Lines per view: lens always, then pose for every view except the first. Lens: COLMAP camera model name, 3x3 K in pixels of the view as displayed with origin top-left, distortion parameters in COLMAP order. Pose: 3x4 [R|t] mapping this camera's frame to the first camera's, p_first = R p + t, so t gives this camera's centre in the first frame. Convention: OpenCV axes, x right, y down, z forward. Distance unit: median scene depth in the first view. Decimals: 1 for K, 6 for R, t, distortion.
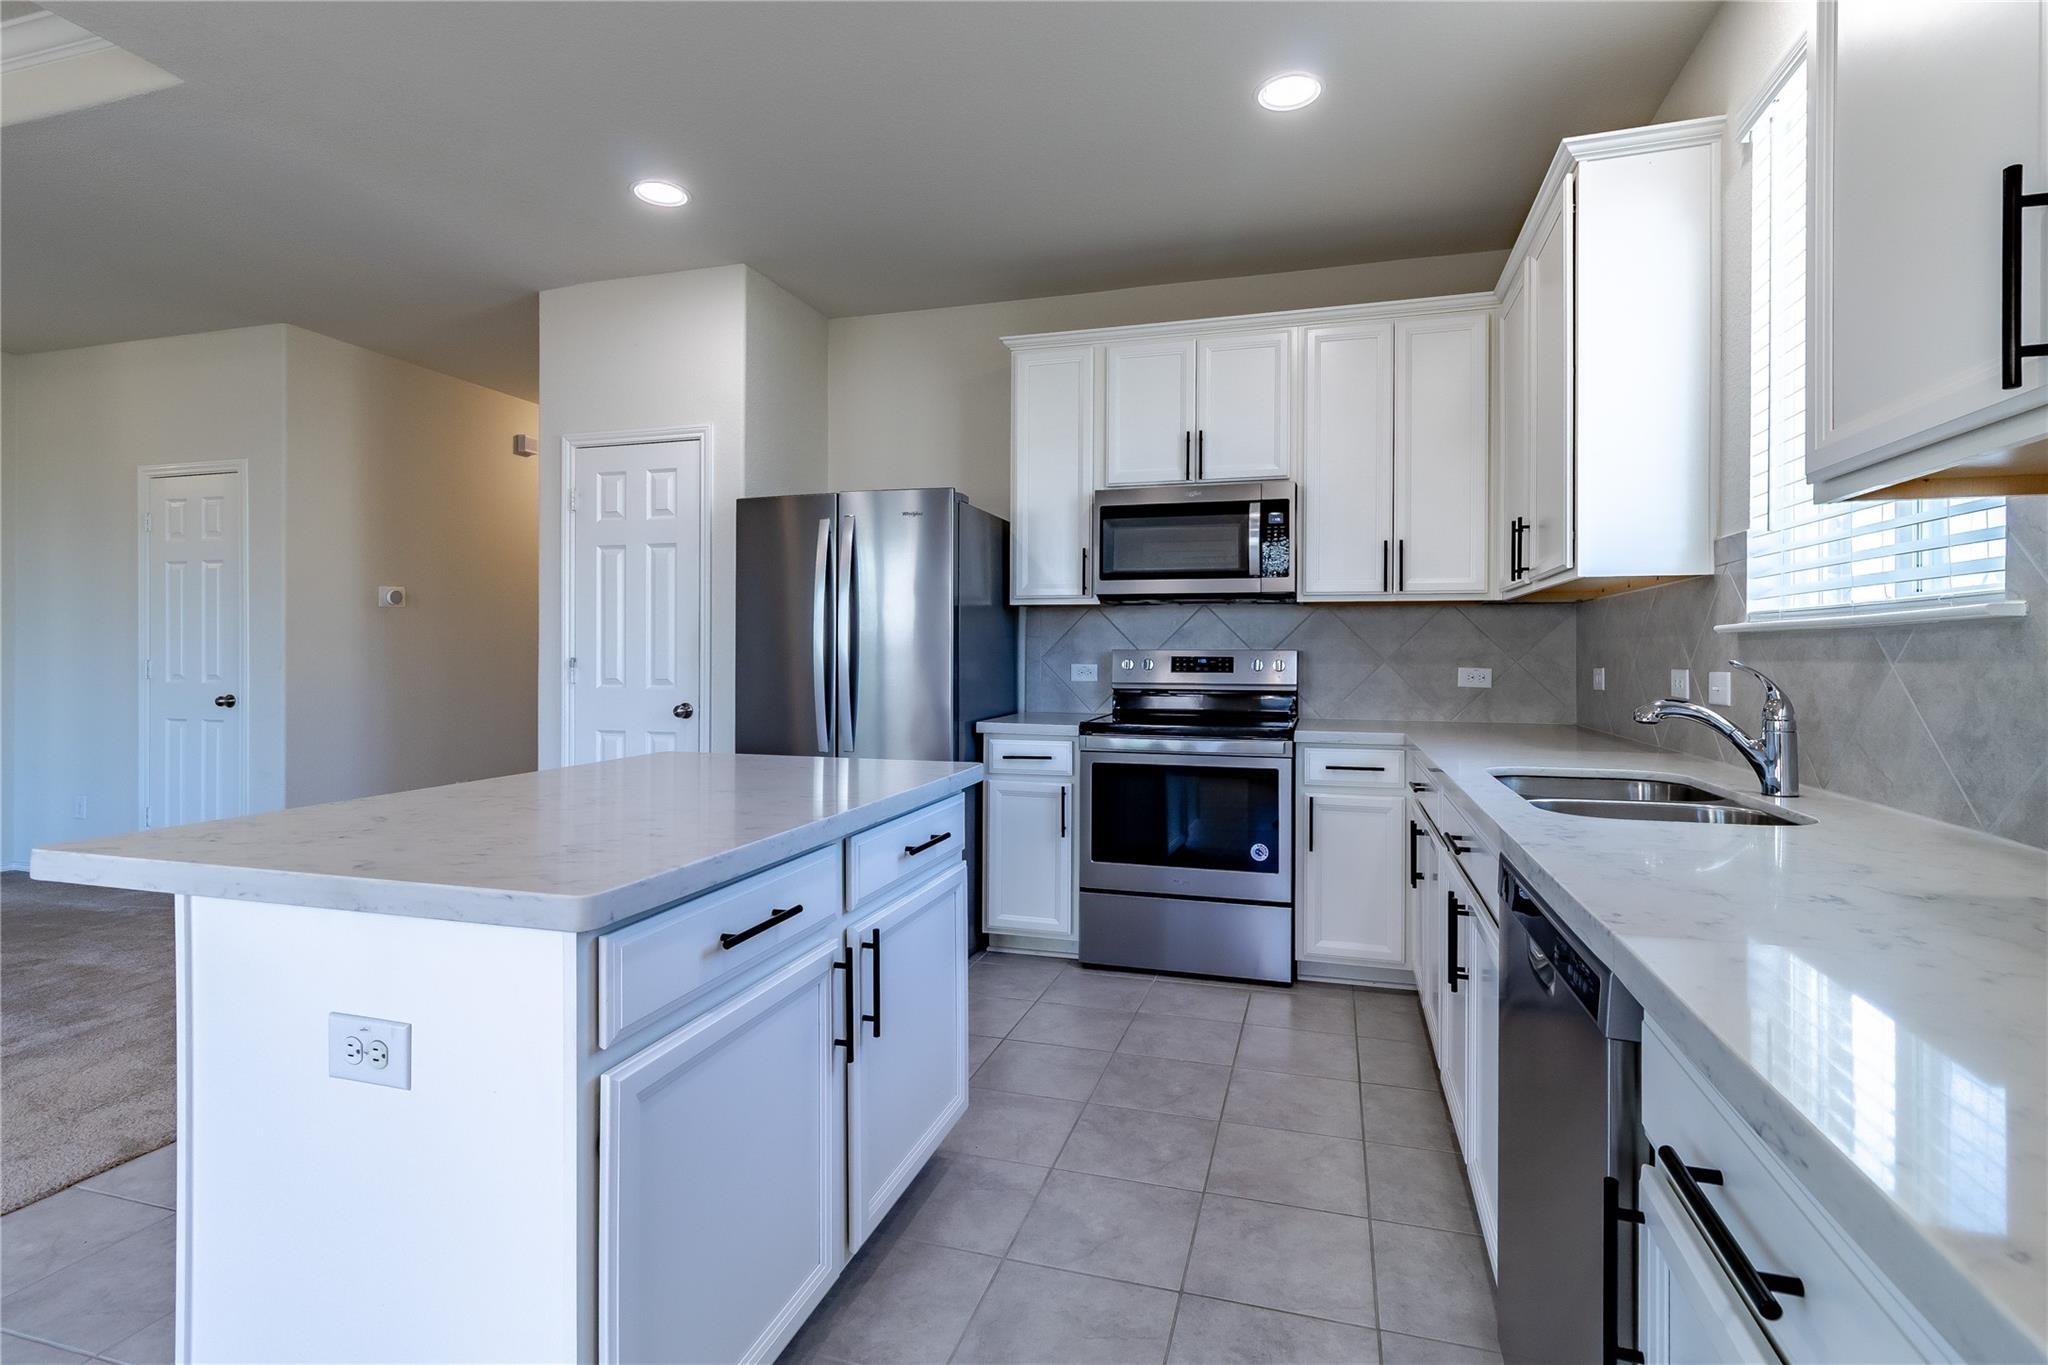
lens RADIAL K [[954.1, 0, 1056.2], [0, 954.1, 654.9], [0, 0, 1]] dist [-0.002923, 0.000019]
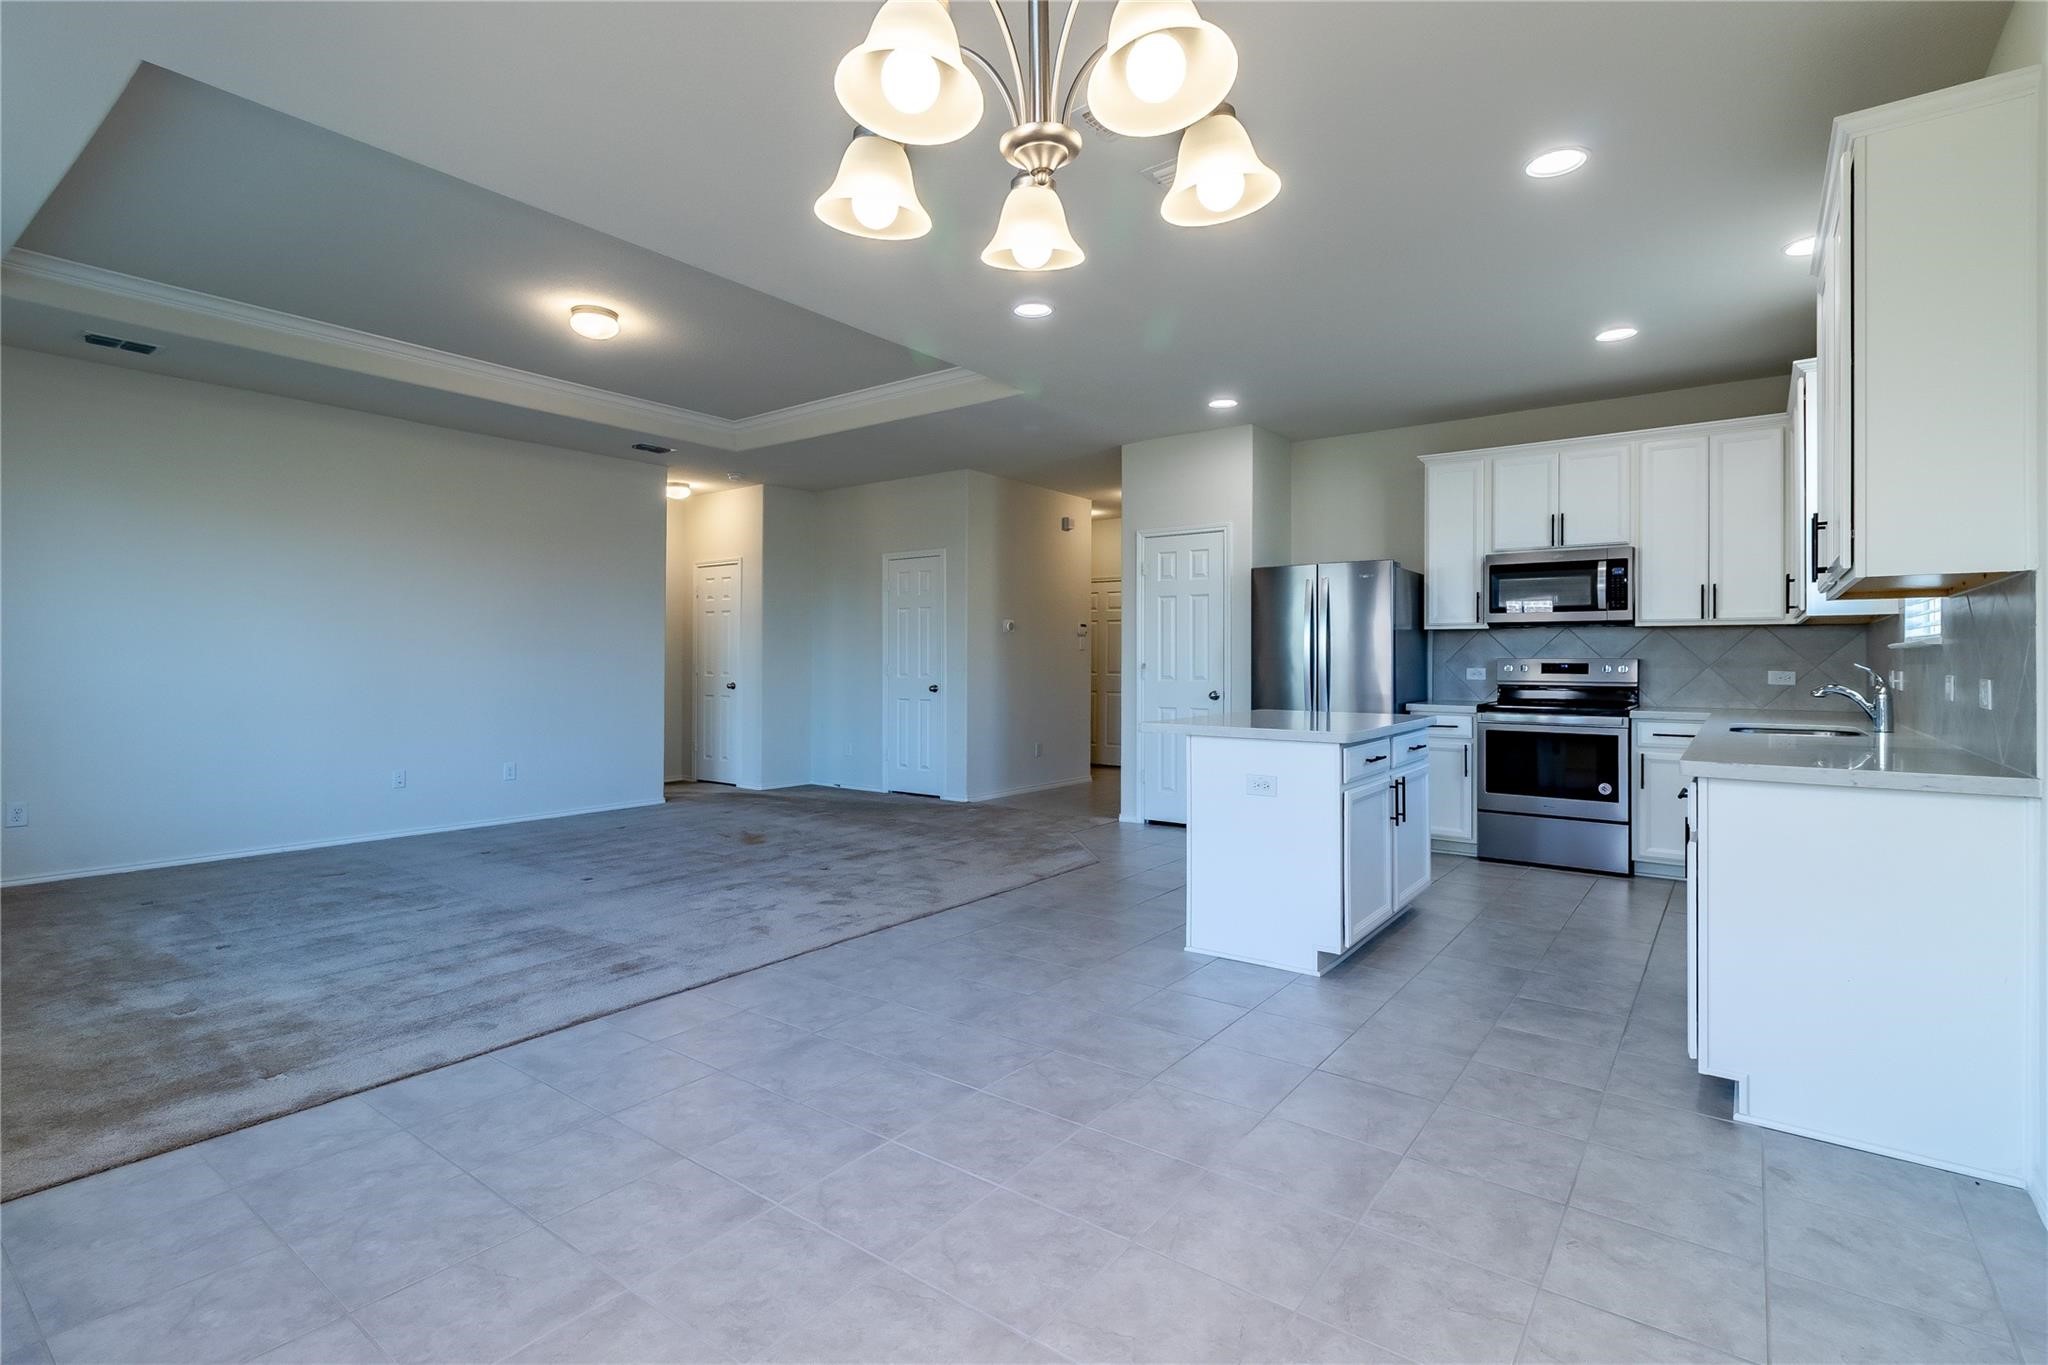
lens RADIAL K [[954.1, 0, 1056.2], [0, 954.1, 654.9], [0, 0, 1]] dist [-0.002923, 0.000019]
pose [[0.940426, -0.002156, -0.339992, -0.089718], [-0.001007, 0.999958, -0.009127, 0.003605], [0.339997, 0.008926, 0.940384, -0.692803]]
